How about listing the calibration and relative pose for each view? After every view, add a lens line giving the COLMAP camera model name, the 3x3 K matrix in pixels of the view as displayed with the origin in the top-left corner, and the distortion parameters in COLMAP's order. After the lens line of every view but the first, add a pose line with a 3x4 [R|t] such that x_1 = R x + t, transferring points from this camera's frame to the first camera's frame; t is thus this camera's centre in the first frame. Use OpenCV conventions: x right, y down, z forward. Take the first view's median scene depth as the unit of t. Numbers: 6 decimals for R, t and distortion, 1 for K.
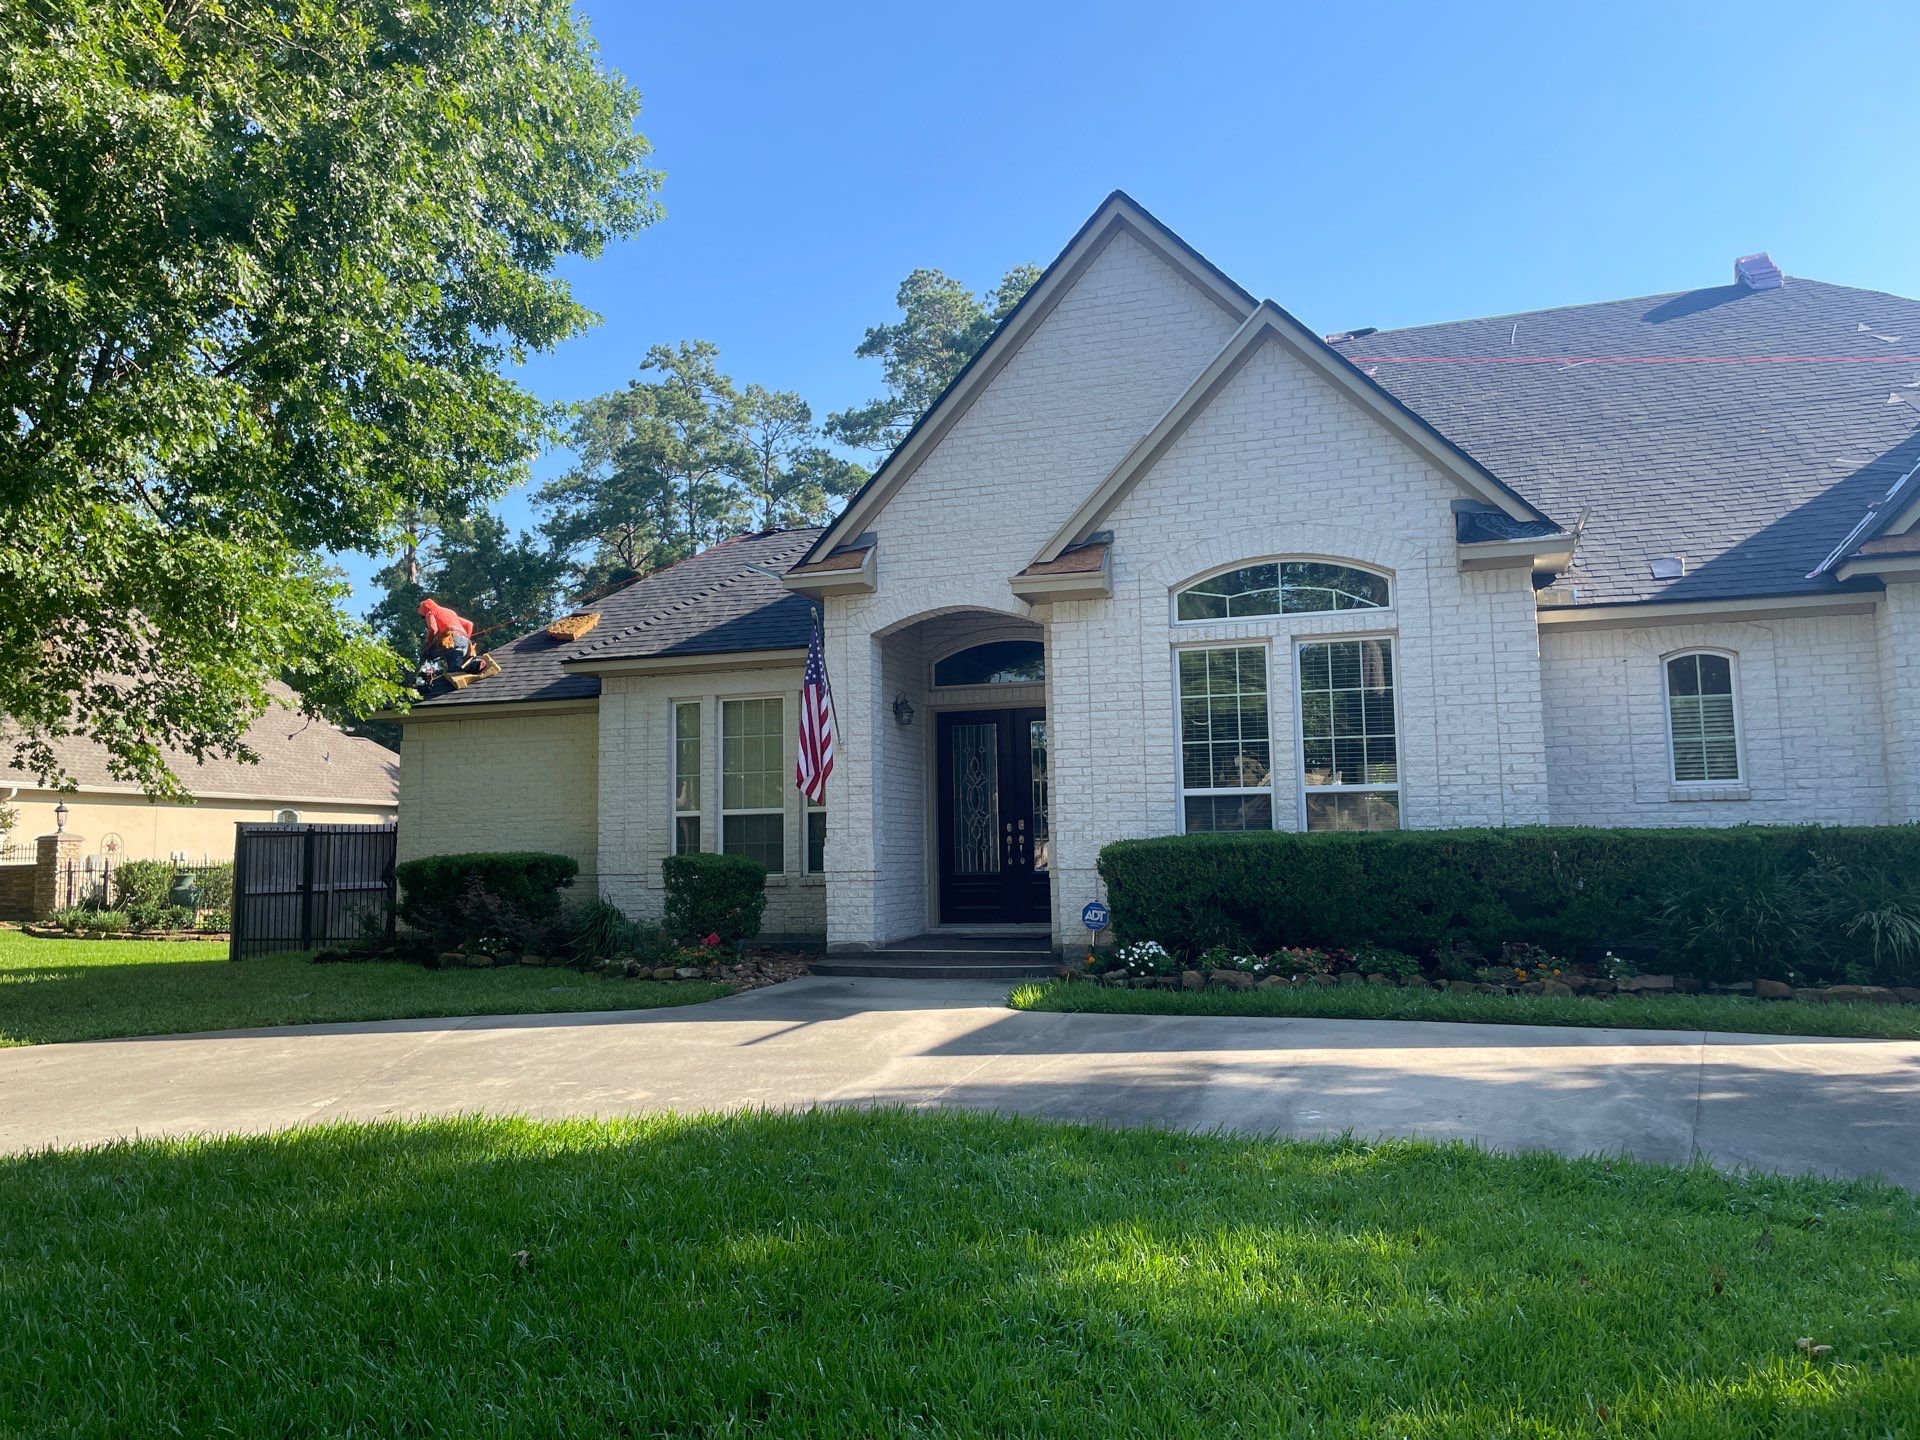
lens RADIAL K [[1464.9, 0, 901.2], [0, 1464.9, 723.8], [0, 0, 1]] dist [0.103242, -0.184819]
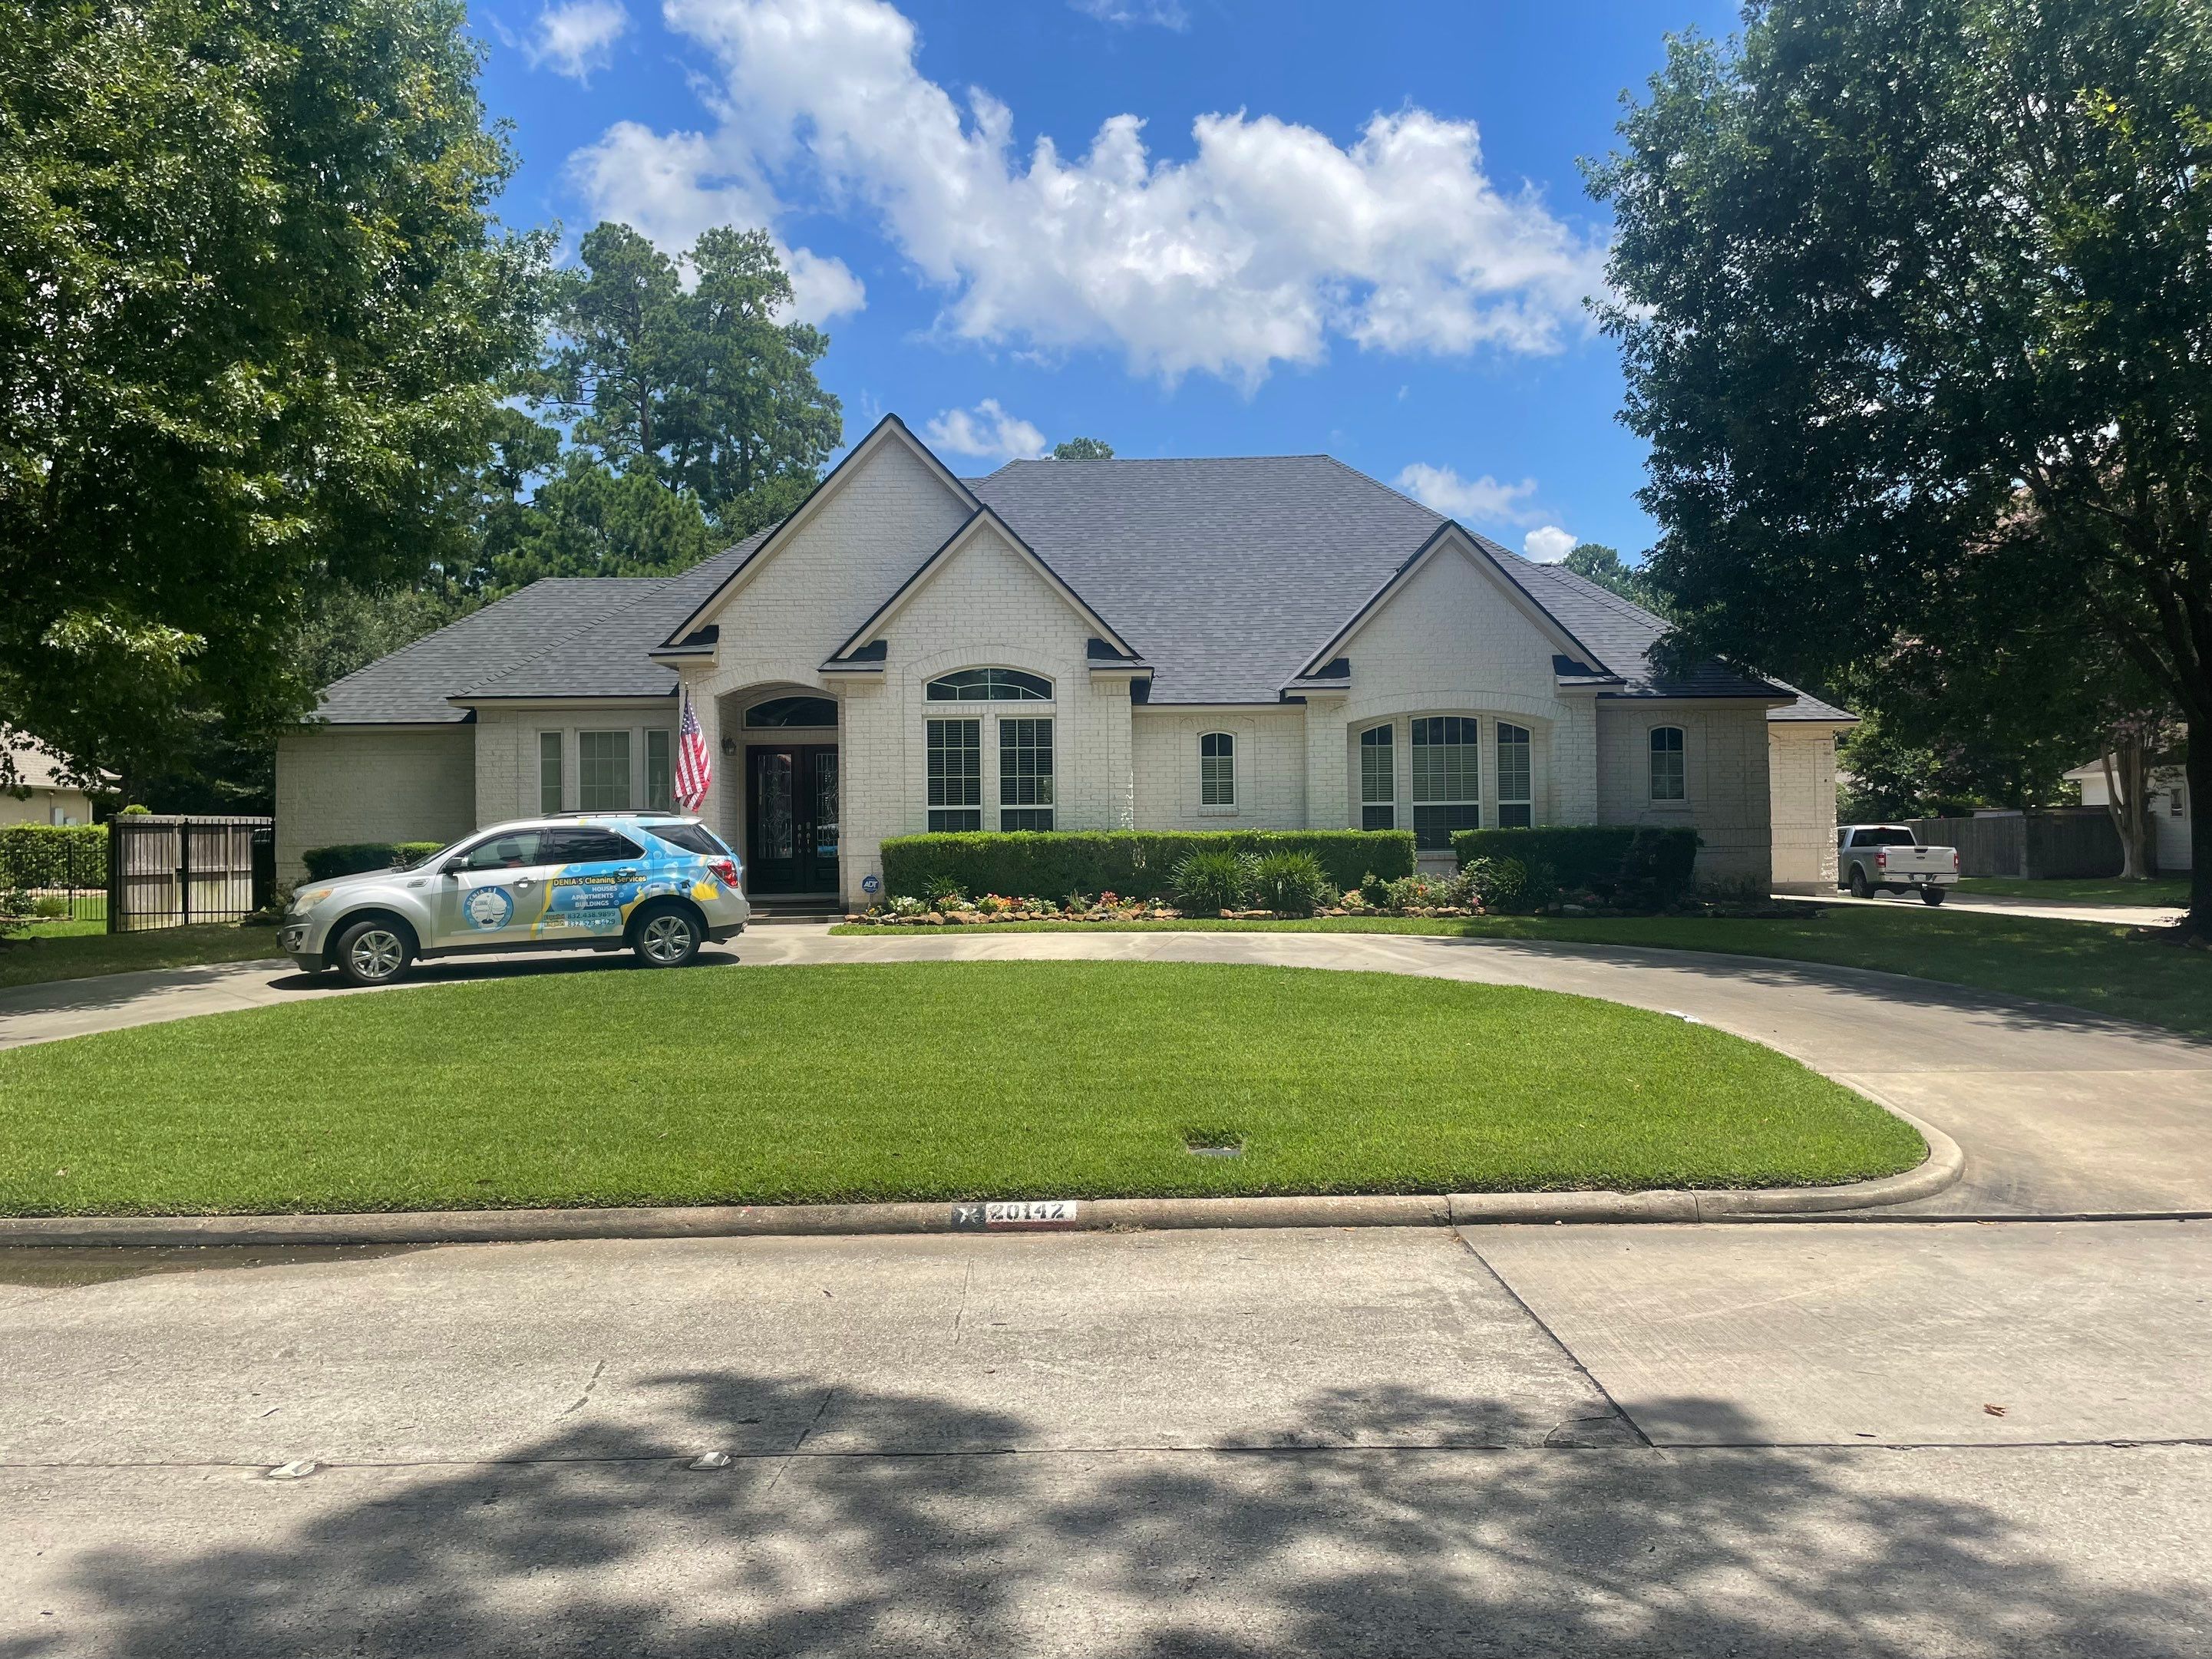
lens RADIAL K [[1708.7, 0, 1085.0], [0, 1708.7, 821.5], [0, 0, 1]] dist [0.083171, -0.114131]
pose [[0.946838, 0.005225, 0.321667, -0.245807], [-0.030294, 0.996873, 0.072980, -0.080245], [-0.320280, -0.078844, 0.944036, -0.816384]]
